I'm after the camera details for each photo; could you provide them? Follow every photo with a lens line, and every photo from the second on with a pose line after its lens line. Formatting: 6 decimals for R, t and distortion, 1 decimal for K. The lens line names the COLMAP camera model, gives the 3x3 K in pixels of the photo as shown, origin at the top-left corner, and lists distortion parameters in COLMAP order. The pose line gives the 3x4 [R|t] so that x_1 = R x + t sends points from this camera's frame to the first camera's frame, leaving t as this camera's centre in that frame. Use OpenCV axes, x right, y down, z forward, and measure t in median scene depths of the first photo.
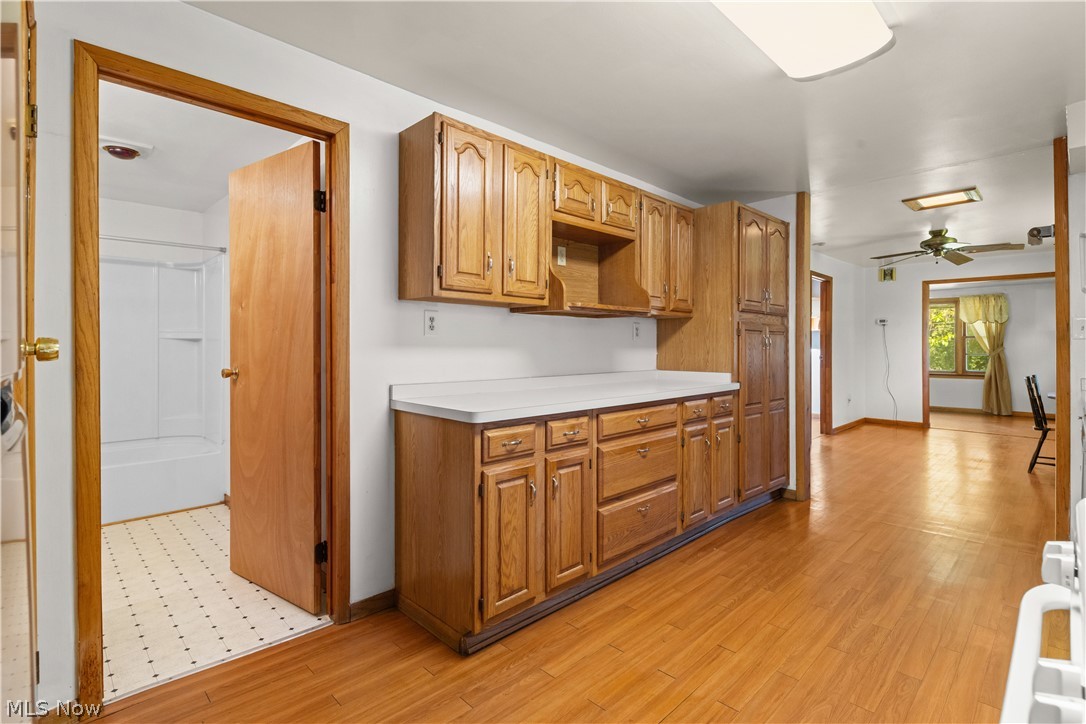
lens RADIAL K [[519.2, 0, 542.5], [0, 519.2, 347.5], [0, 0, 1]] dist [0.001161, -0.000083]
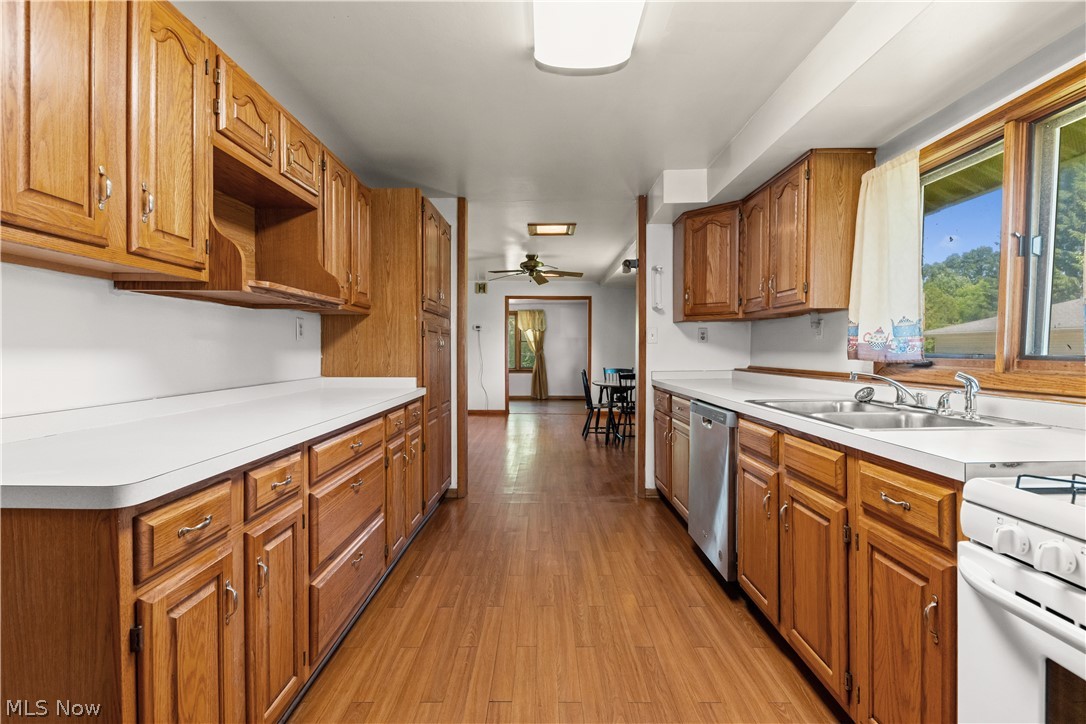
lens RADIAL K [[494.6, 0, 542.1], [0, 494.6, 358.8], [0, 0, 1]] dist [0.017267, -0.012548]
pose [[0.703594, -0.013830, 0.710467, -0.114044], [0.000724, 0.999824, 0.018746, 0.000418], [-0.710602, -0.012675, 0.703480, 0.255287]]
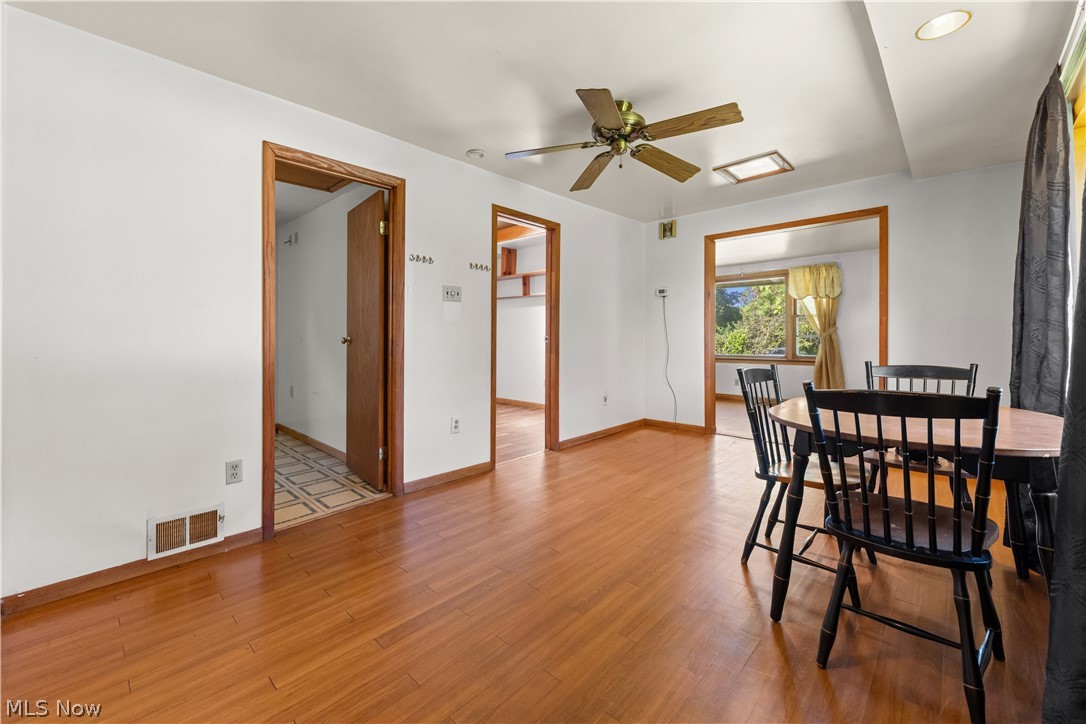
lens RADIAL K [[433.7, 0, 542.2], [0, 433.7, 338.9], [0, 0, 1]] dist [0.000230, 0.000015]
pose [[0.999462, -0.007350, 0.031955, 1.160928], [0.007268, 0.999970, 0.002683, 0.038524], [-0.031974, -0.002449, 0.999486, 0.941540]]
